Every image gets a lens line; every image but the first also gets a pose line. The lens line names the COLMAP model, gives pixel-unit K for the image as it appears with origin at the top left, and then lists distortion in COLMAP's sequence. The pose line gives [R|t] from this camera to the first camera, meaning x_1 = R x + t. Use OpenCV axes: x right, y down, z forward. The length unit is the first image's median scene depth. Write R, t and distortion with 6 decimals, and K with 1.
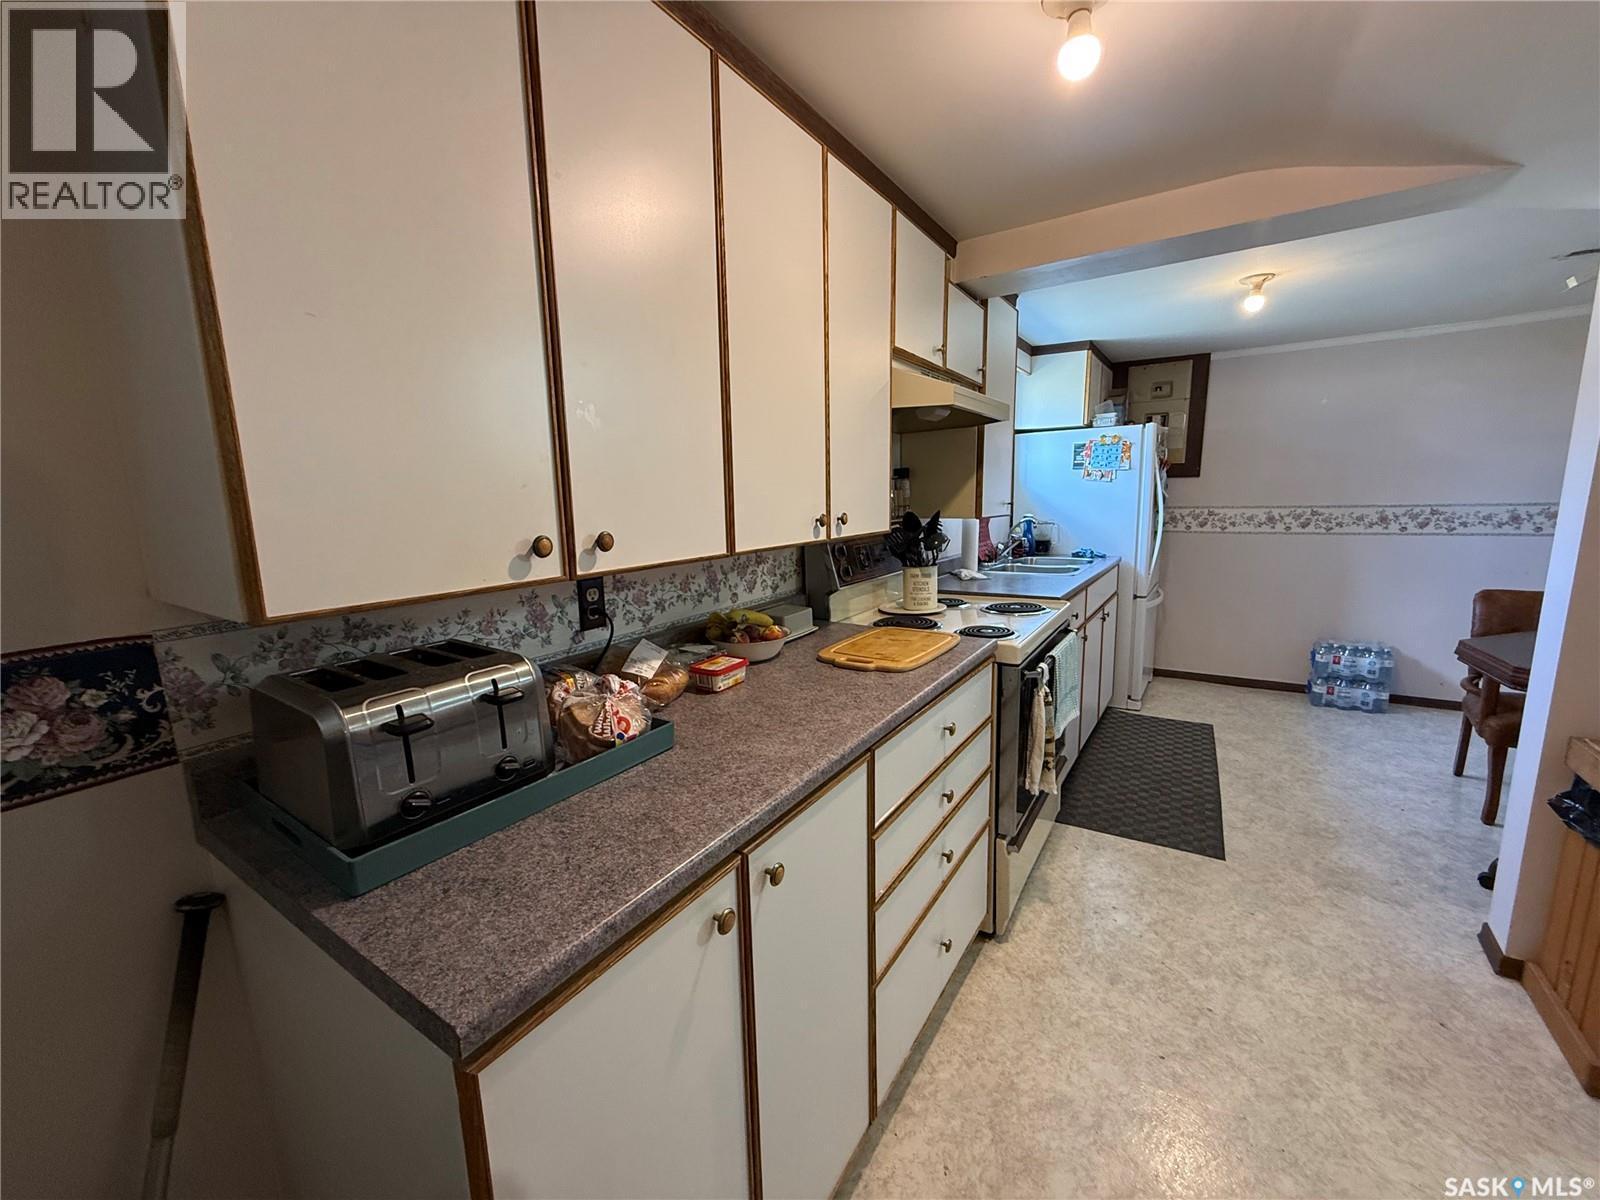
lens RADIAL K [[637.1, 0, 794.9], [0, 637.1, 601.1], [0, 0, 1]] dist [0.001055, -0.000205]
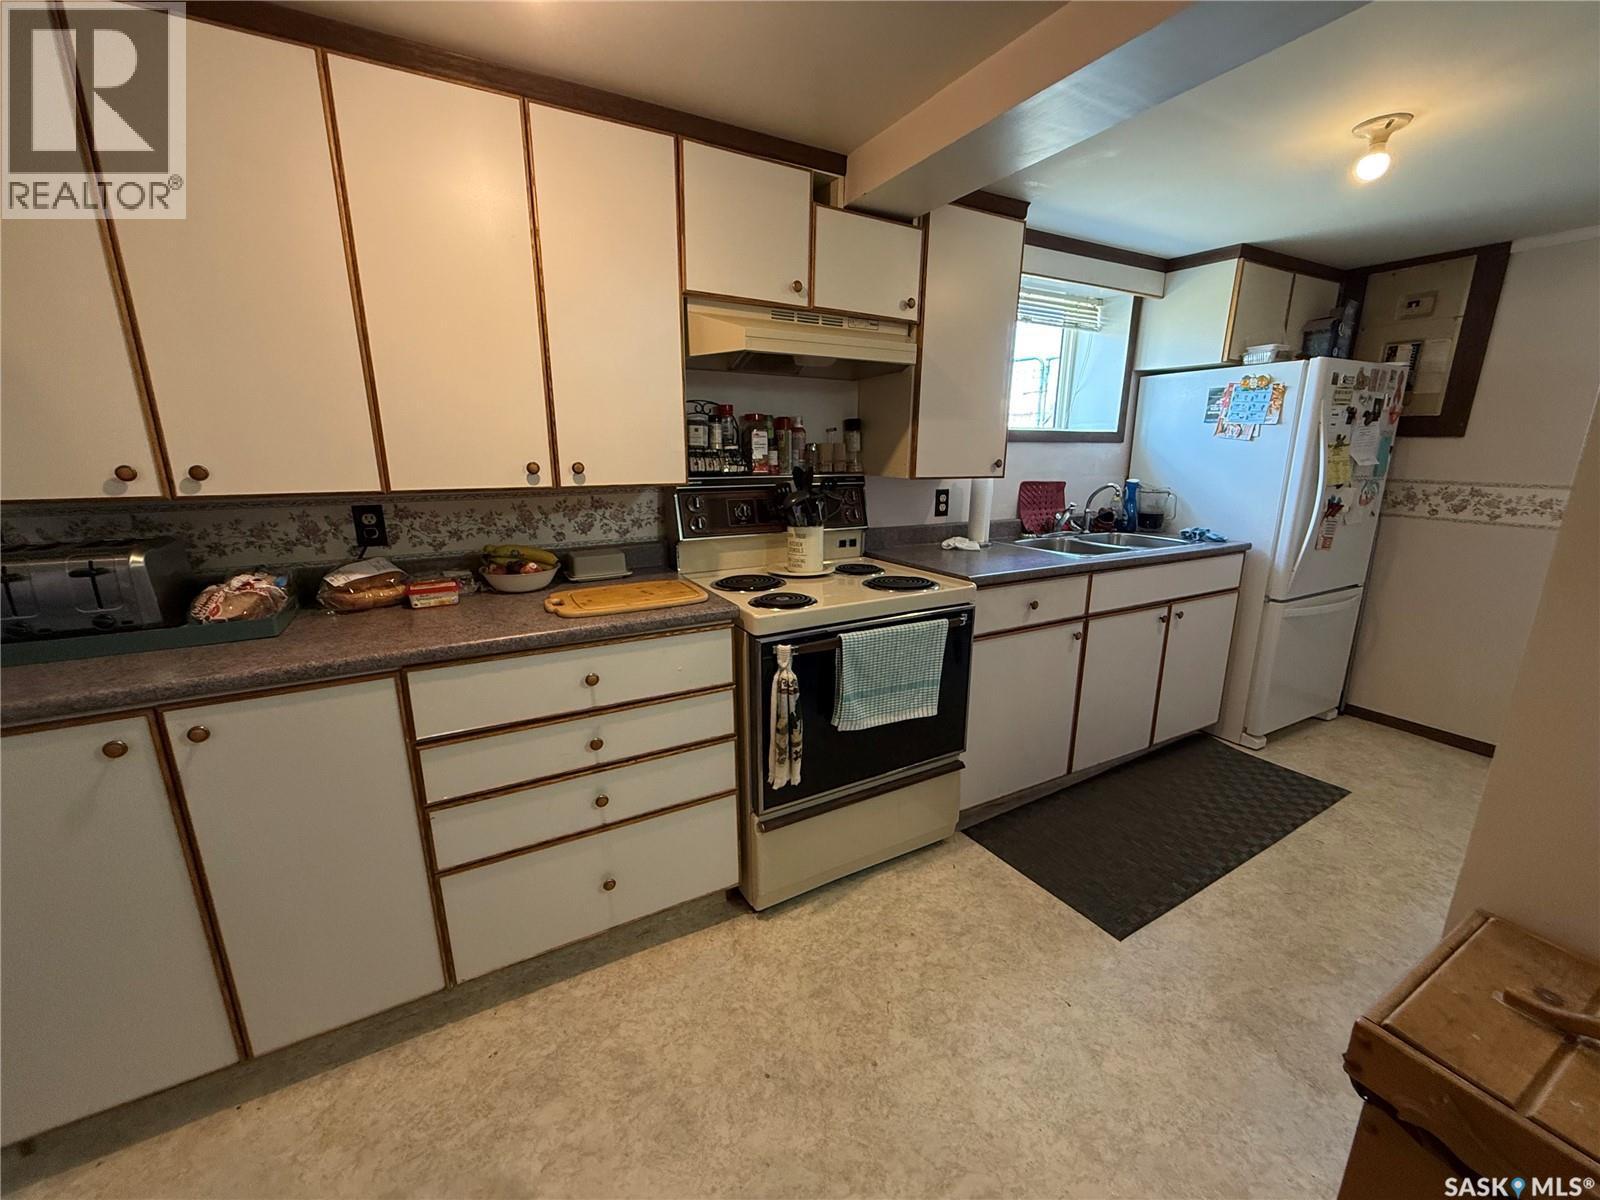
lens RADIAL K [[637.1, 0, 798.9], [0, 637.1, 601.0], [0, 0, 1]] dist [0.001055, -0.000205]
pose [[0.886993, 0.135705, -0.441392, 0.753627], [-0.101892, 0.989801, 0.099556, -0.045747], [0.450401, -0.043332, 0.891774, 0.188250]]
